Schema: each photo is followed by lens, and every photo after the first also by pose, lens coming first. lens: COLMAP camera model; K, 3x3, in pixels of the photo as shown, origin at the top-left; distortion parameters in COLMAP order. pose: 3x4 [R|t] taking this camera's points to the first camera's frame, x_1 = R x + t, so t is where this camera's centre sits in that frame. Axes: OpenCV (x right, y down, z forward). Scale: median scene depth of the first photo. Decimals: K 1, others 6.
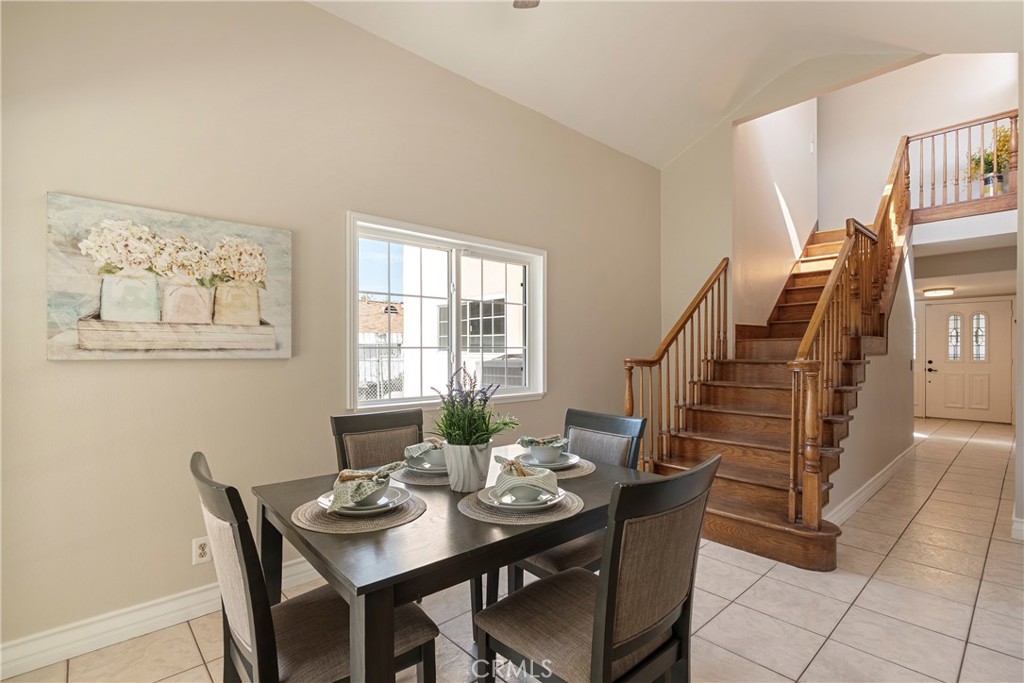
lens RADIAL K [[469.9, 0, 509.2], [0, 469.9, 351.4], [0, 0, 1]] dist [-0.003703, 0.001003]
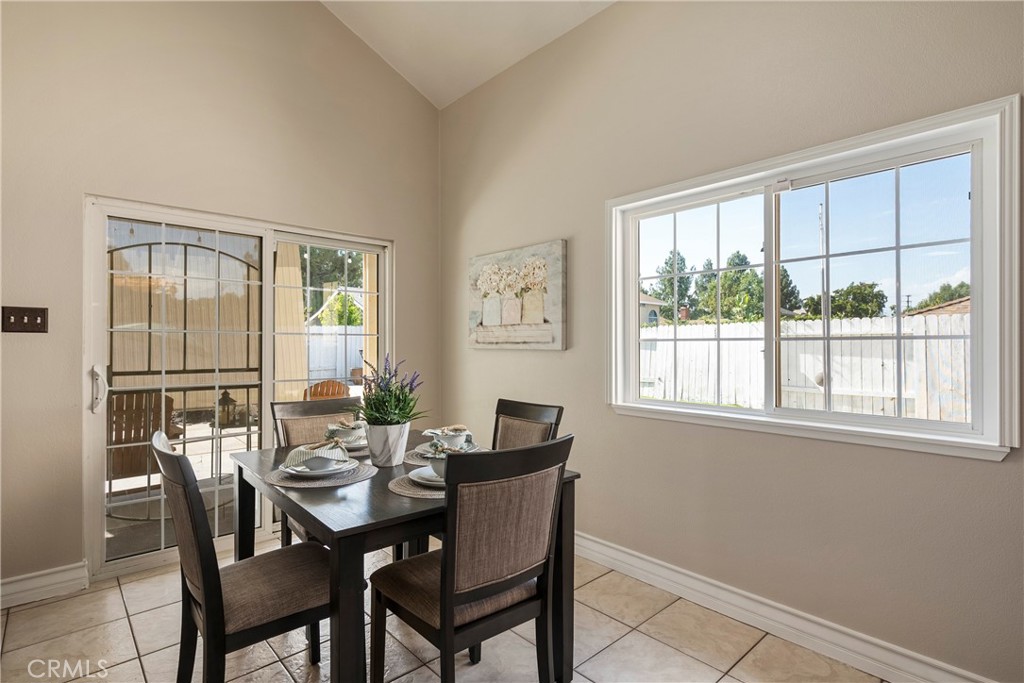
lens RADIAL K [[494.7, 0, 509.1], [0, 494.7, 341.7], [0, 0, 1]] dist [0.002030, 0.000538]
pose [[0.020118, -0.002093, -0.999795, 0.821636], [-0.000953, 0.999997, -0.002113, -0.003691], [0.999797, 0.000995, 0.020116, 0.932245]]
